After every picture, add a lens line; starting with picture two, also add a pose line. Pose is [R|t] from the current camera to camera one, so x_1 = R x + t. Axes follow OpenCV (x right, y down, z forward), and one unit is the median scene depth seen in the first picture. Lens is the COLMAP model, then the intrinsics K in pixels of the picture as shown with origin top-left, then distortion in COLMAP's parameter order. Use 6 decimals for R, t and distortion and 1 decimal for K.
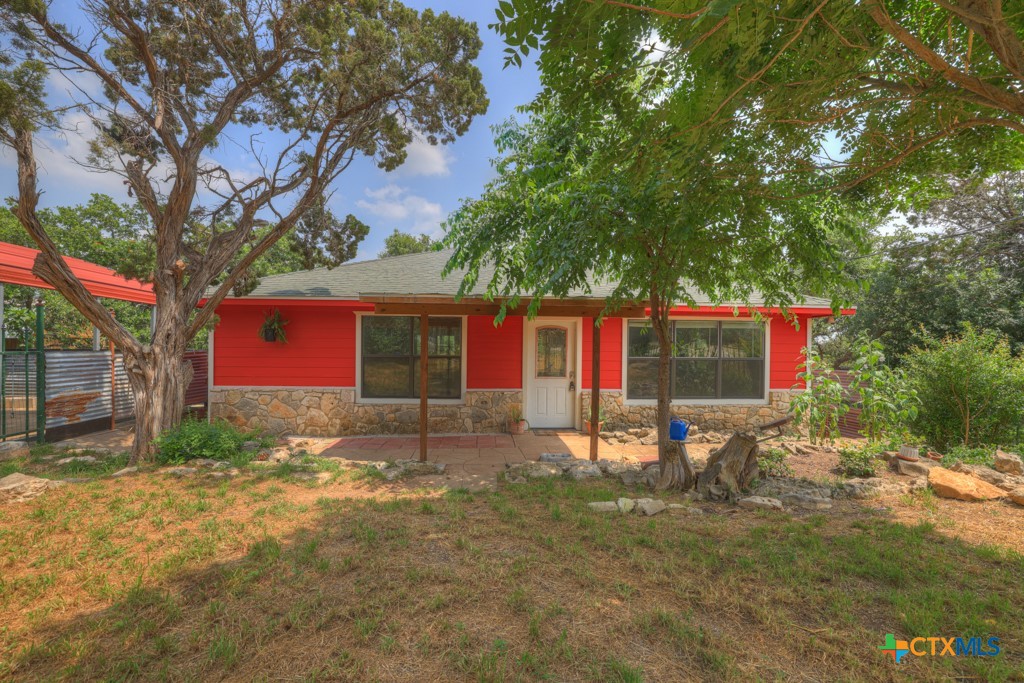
lens RADIAL K [[442.7, 0, 506.3], [0, 442.7, 345.7], [0, 0, 1]] dist [-0.001033, -0.000048]
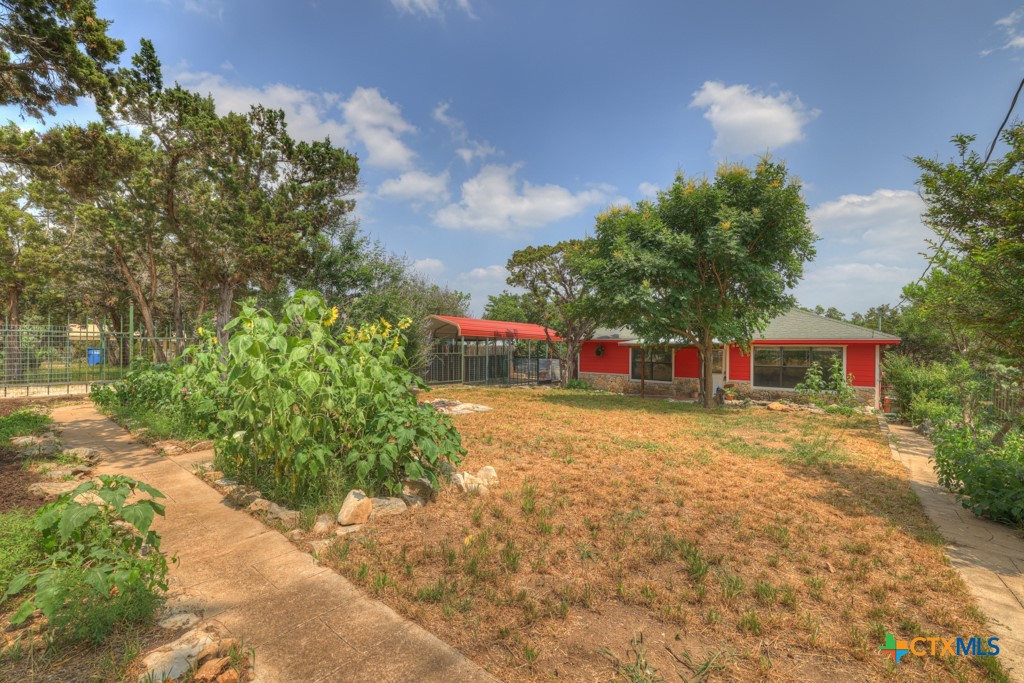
lens RADIAL K [[442.7, 0, 506.3], [0, 442.7, 345.7], [0, 0, 1]] dist [-0.001033, -0.000048]
pose [[0.729650, -0.002678, -0.683816, 0.847505], [-0.001461, 0.999984, -0.005476, -0.050645], [0.683820, 0.004995, 0.729634, -1.266188]]
